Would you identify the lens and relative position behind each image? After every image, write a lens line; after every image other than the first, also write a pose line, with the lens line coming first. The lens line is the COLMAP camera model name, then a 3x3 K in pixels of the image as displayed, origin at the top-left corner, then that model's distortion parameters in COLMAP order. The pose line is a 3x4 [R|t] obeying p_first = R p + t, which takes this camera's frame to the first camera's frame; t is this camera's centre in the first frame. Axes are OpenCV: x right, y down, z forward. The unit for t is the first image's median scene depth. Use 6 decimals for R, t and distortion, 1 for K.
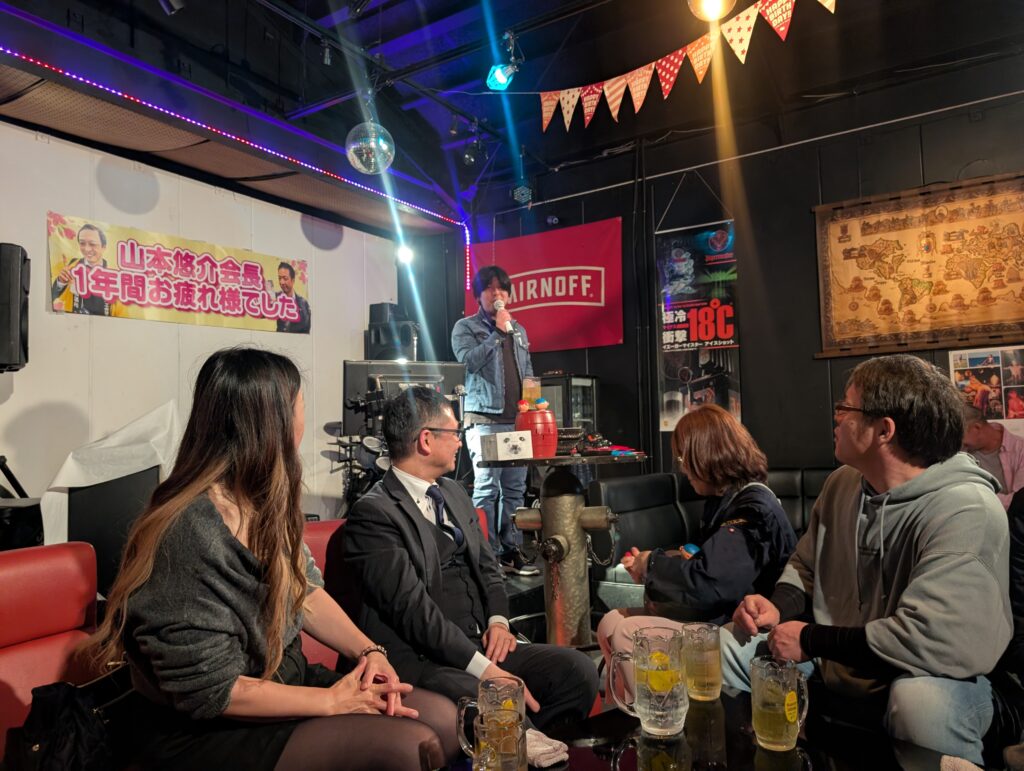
lens RADIAL K [[734.3, 0, 512.0], [0, 734.3, 385.5], [0, 0, 1]] dist [0.030965, -0.057179]
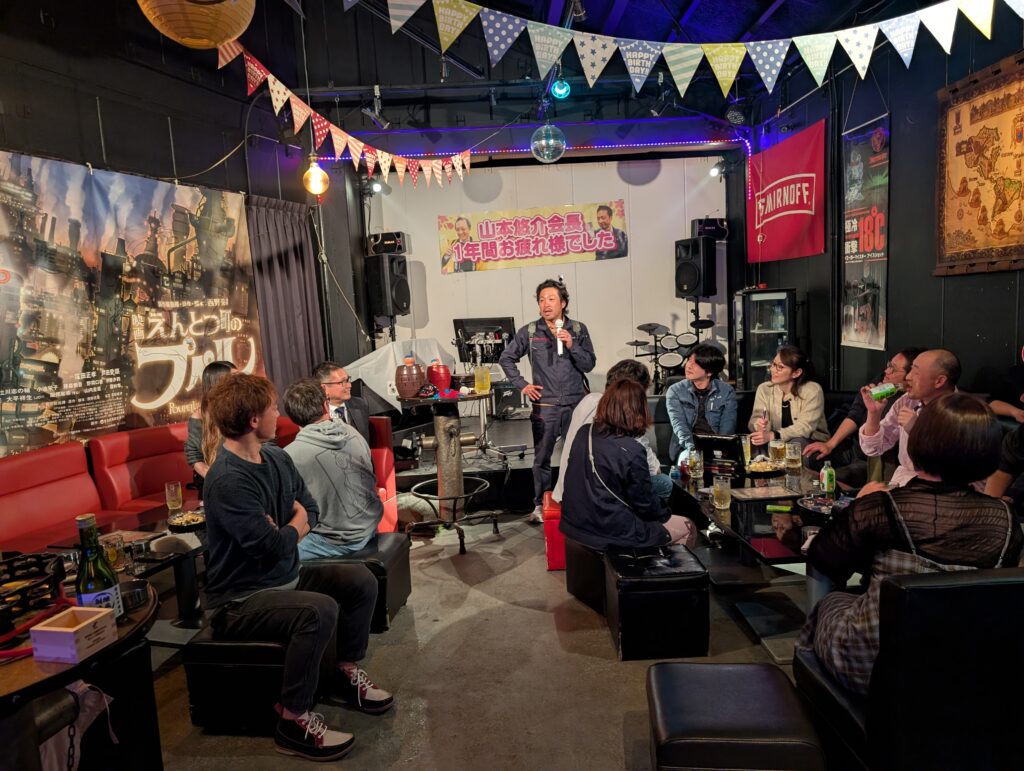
lens RADIAL K [[734.3, 0, 512.0], [0, 734.3, 385.5], [0, 0, 1]] dist [0.030965, -0.057179]
pose [[0.570627, 0.081596, -0.817146, 0.840814], [0.100953, 0.980534, 0.168408, -0.105600], [0.814981, -0.178591, 0.551282, 0.095015]]
